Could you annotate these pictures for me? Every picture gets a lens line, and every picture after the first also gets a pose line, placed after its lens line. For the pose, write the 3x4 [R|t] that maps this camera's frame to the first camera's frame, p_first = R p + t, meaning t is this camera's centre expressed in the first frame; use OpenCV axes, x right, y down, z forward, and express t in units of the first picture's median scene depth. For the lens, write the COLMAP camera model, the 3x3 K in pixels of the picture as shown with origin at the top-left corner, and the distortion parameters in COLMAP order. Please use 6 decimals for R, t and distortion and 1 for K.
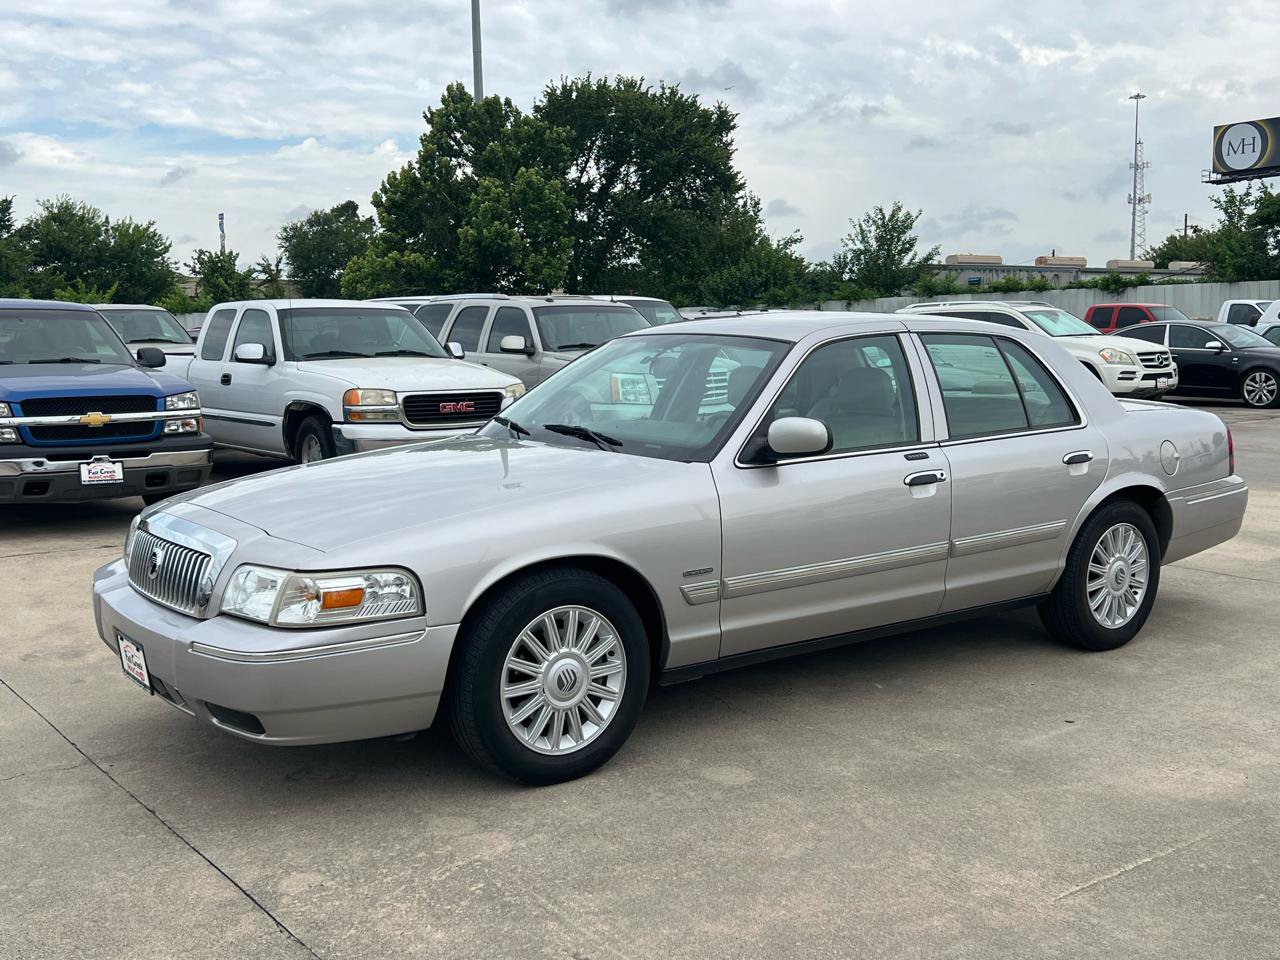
lens RADIAL K [[1339.0, 0, 640.0], [0, 1339.0, 480.0], [0, 0, 1]] dist [0.087439, -0.205530]
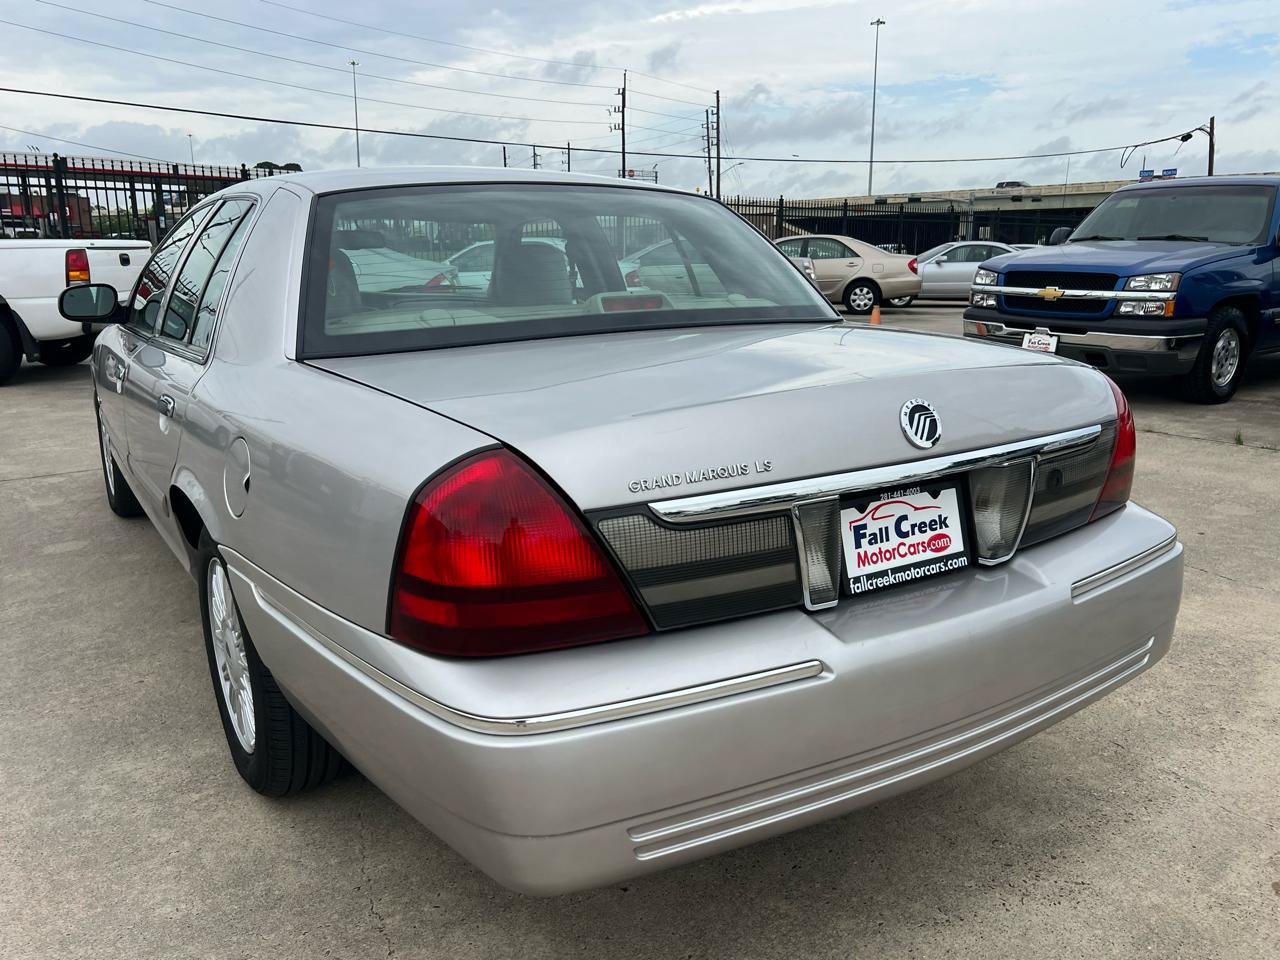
lens RADIAL K [[1041.4, 0, 620.0], [0, 1041.4, 457.6], [0, 0, 1]] dist [0.033325, -0.038664]
pose [[-0.105529, 0.212933, -0.971351, 0.090604], [-0.099732, 0.969614, 0.223387, -0.013721], [0.989402, 0.120449, -0.081086, 0.147126]]
